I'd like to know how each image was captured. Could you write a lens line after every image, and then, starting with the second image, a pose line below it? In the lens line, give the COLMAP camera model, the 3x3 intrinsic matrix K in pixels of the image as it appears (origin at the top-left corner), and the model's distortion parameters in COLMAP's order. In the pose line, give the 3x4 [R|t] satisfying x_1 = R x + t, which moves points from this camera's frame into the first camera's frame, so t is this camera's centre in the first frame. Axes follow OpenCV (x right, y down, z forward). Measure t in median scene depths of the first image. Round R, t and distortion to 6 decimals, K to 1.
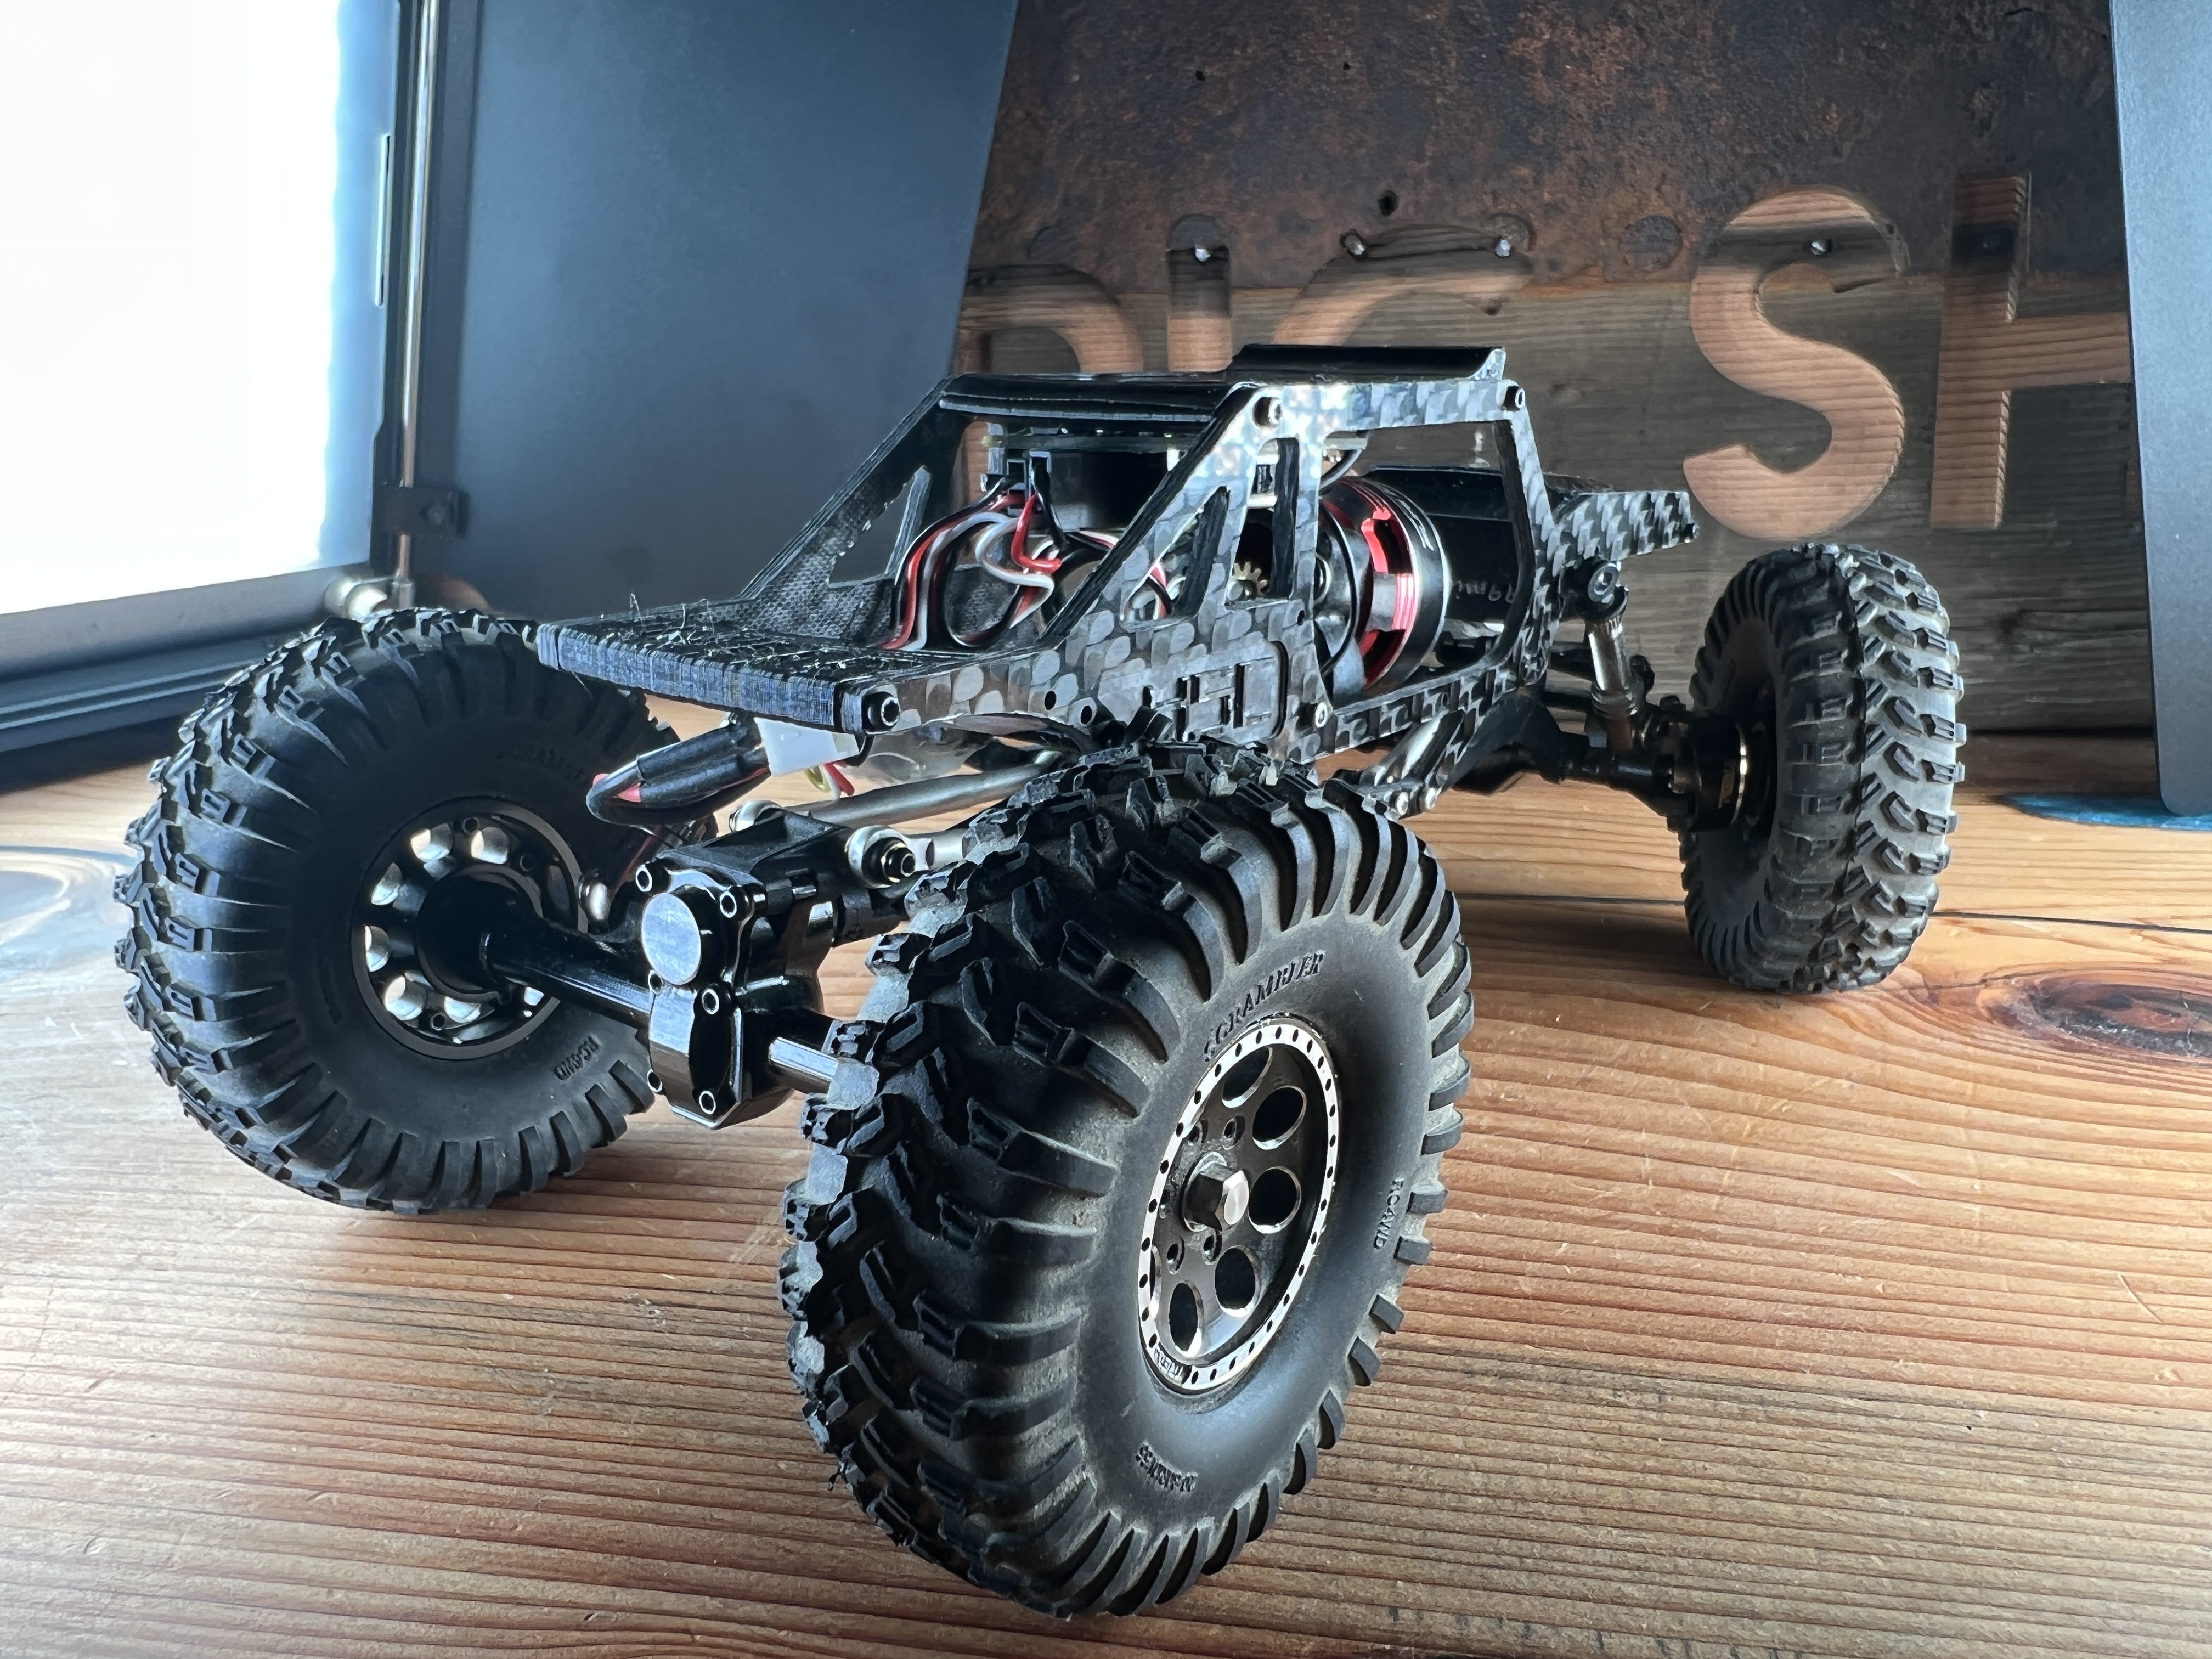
lens RADIAL K [[1697.0, 0, 1056.7], [0, 1697.0, 959.2], [0, 0, 1]] dist [-0.009408, 0.002698]
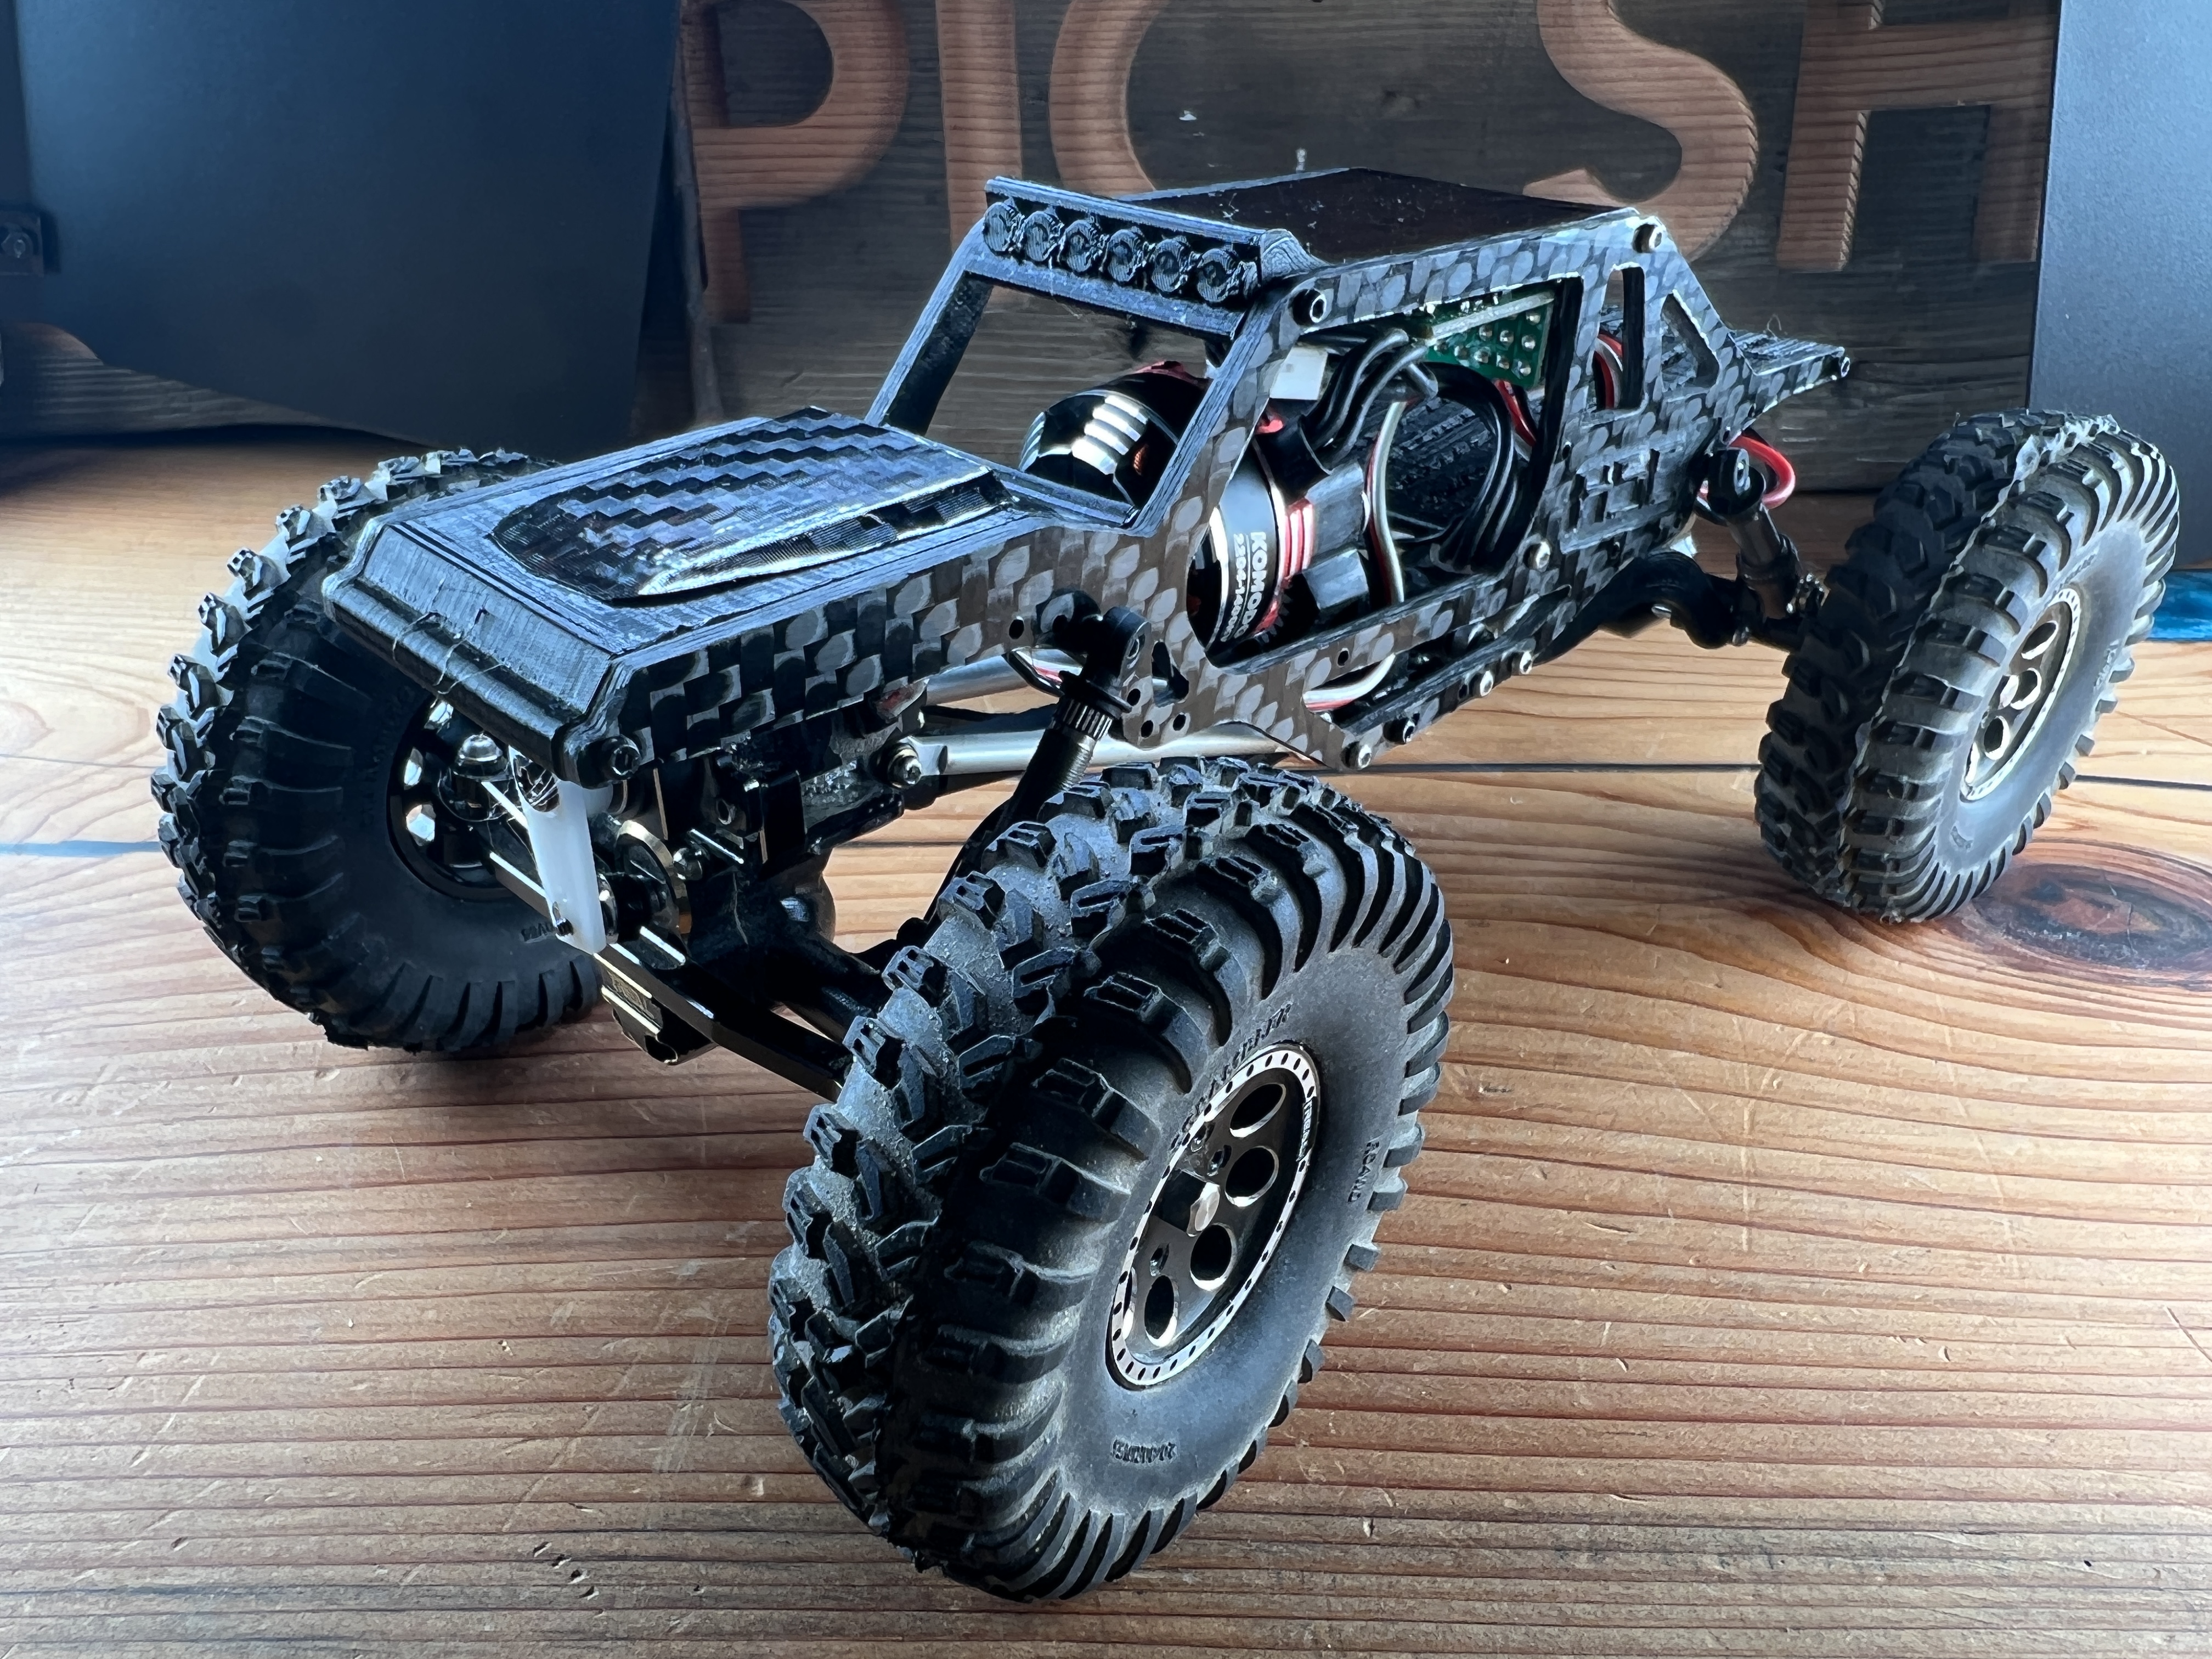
lens RADIAL K [[1697.0, 0, 1056.3], [0, 1697.0, 978.3], [0, 0, 1]] dist [-0.009408, 0.002698]
pose [[0.982988, -0.074387, 0.167929, -0.056403], [0.036399, 0.975077, 0.218861, -0.100129], [-0.180024, -0.209025, 0.961197, 0.110118]]
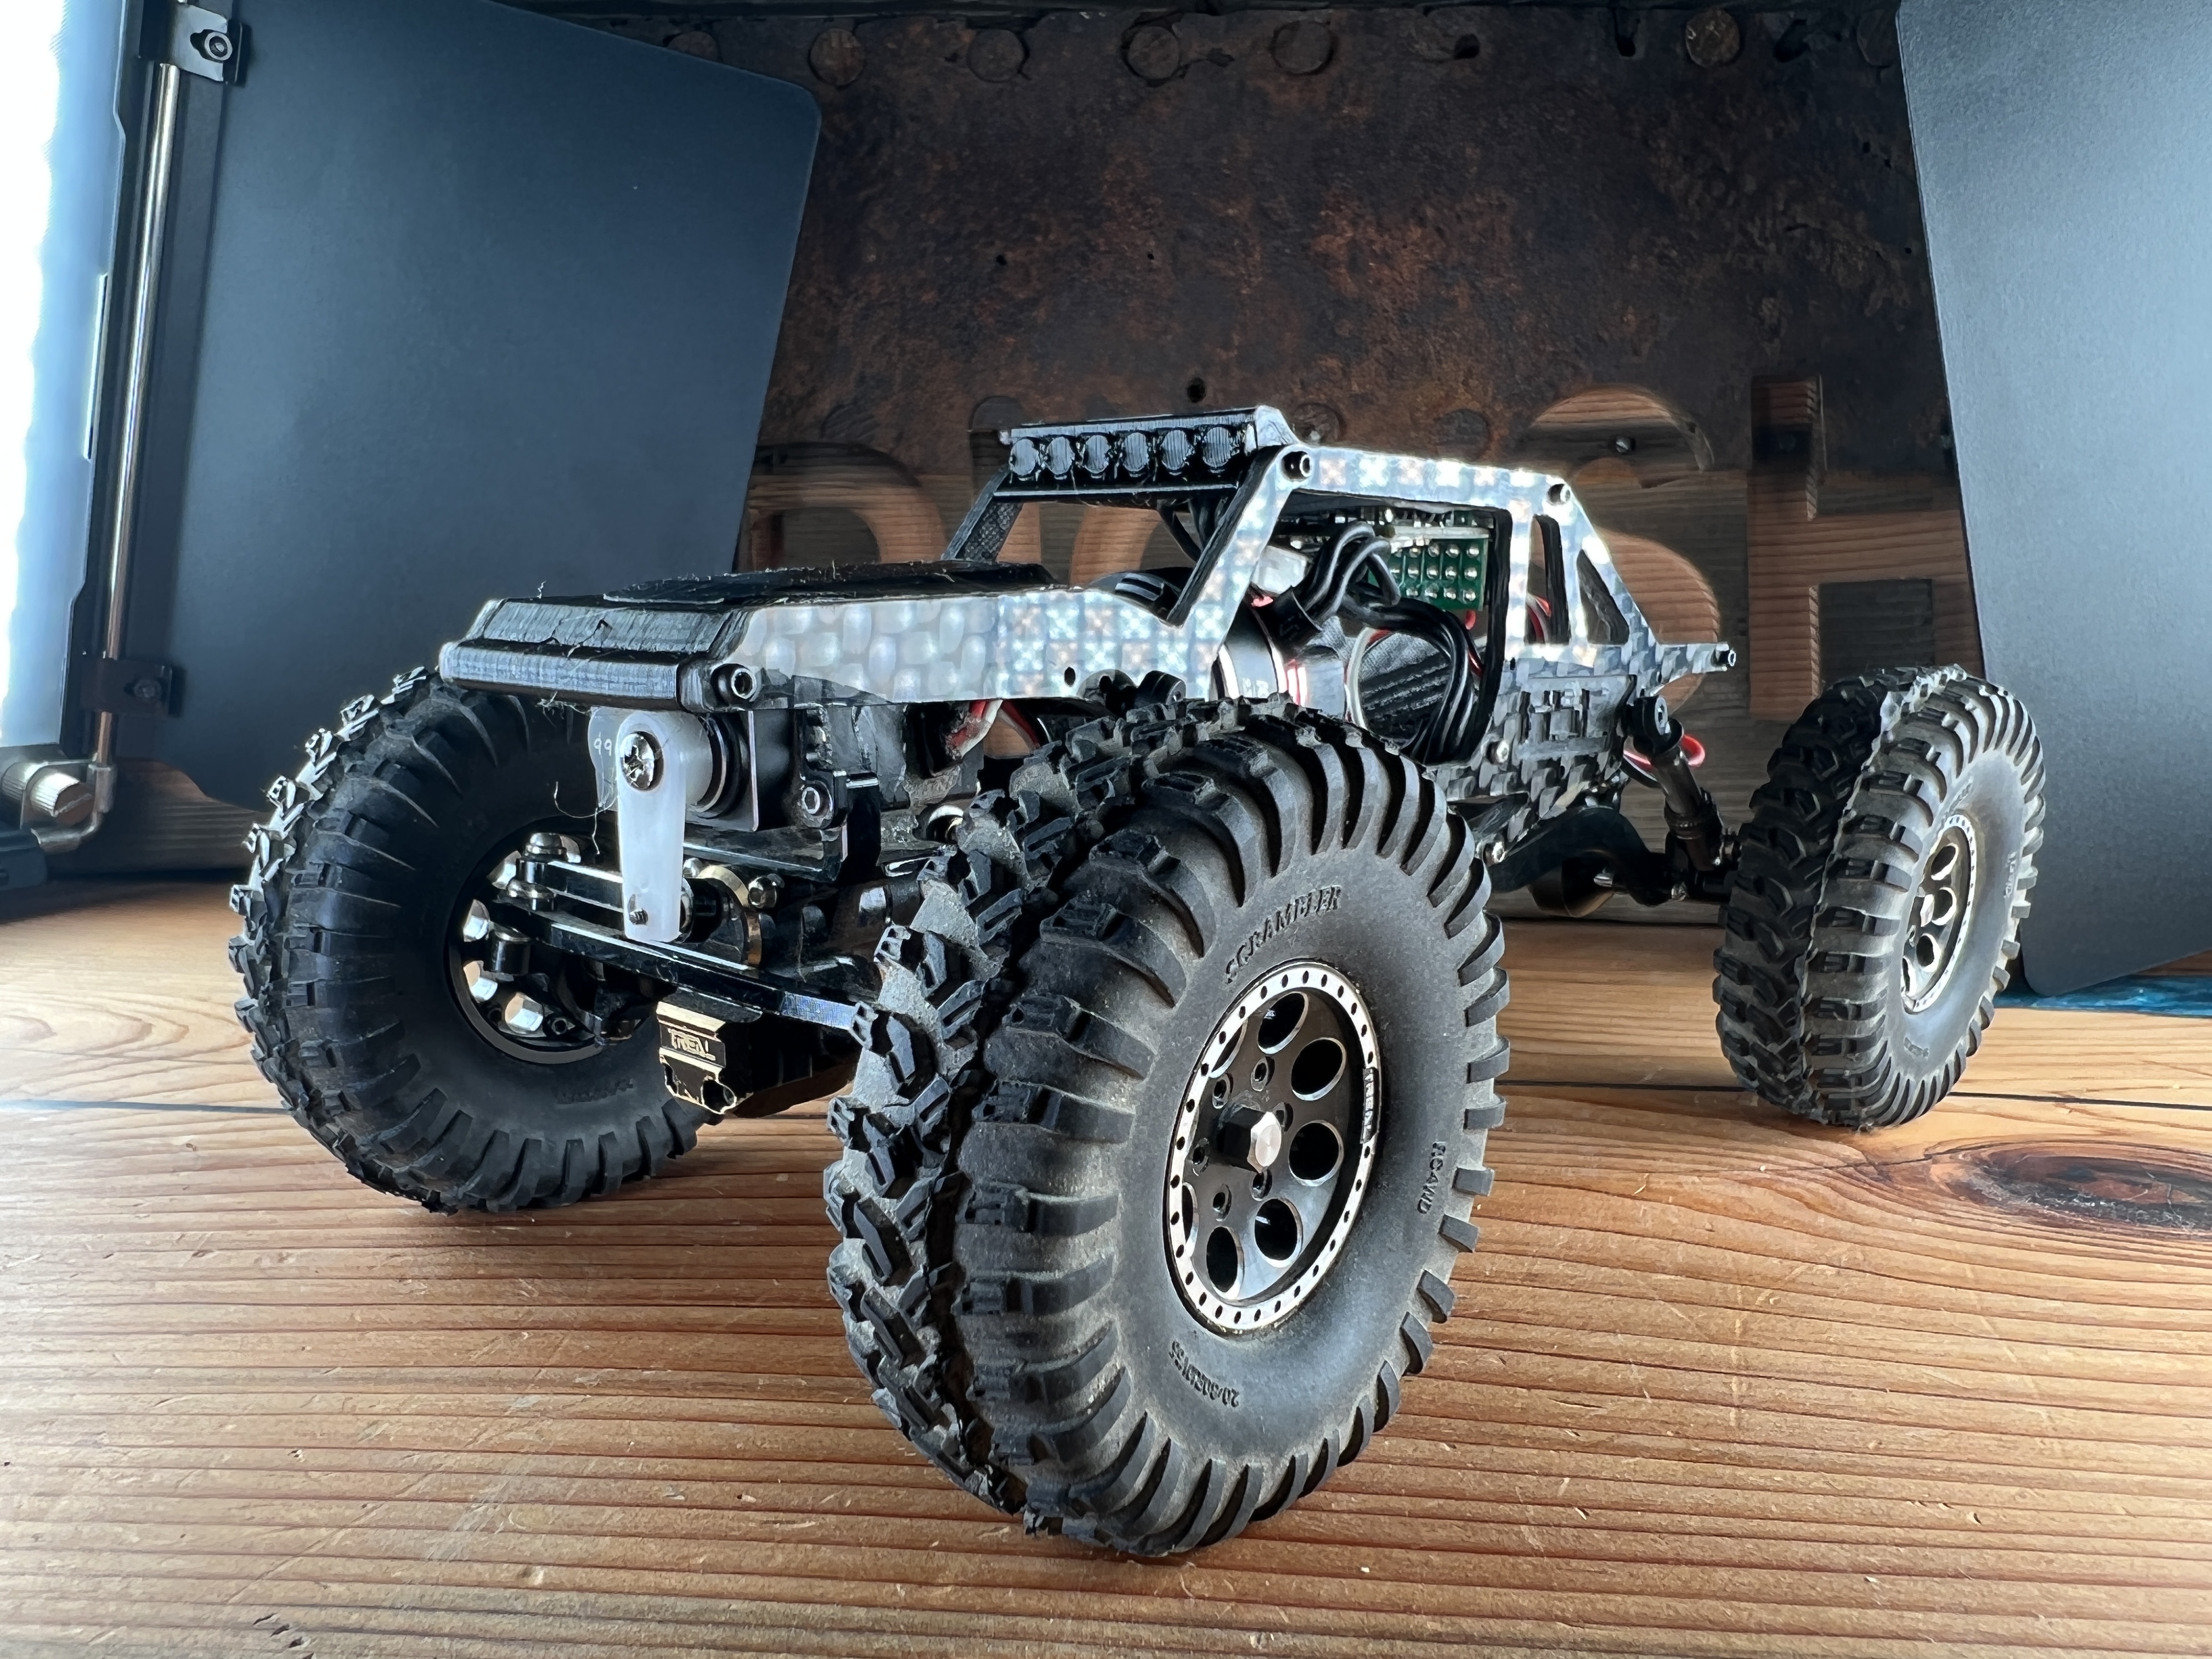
lens RADIAL K [[1697.0, 0, 1056.1], [0, 1697.0, 956.1], [0, 0, 1]] dist [-0.009408, 0.002698]
pose [[0.991763, -0.004990, 0.127993, -0.011083], [0.024506, 0.988175, -0.151359, 0.021282], [-0.125724, 0.153249, 0.980157, 0.115630]]
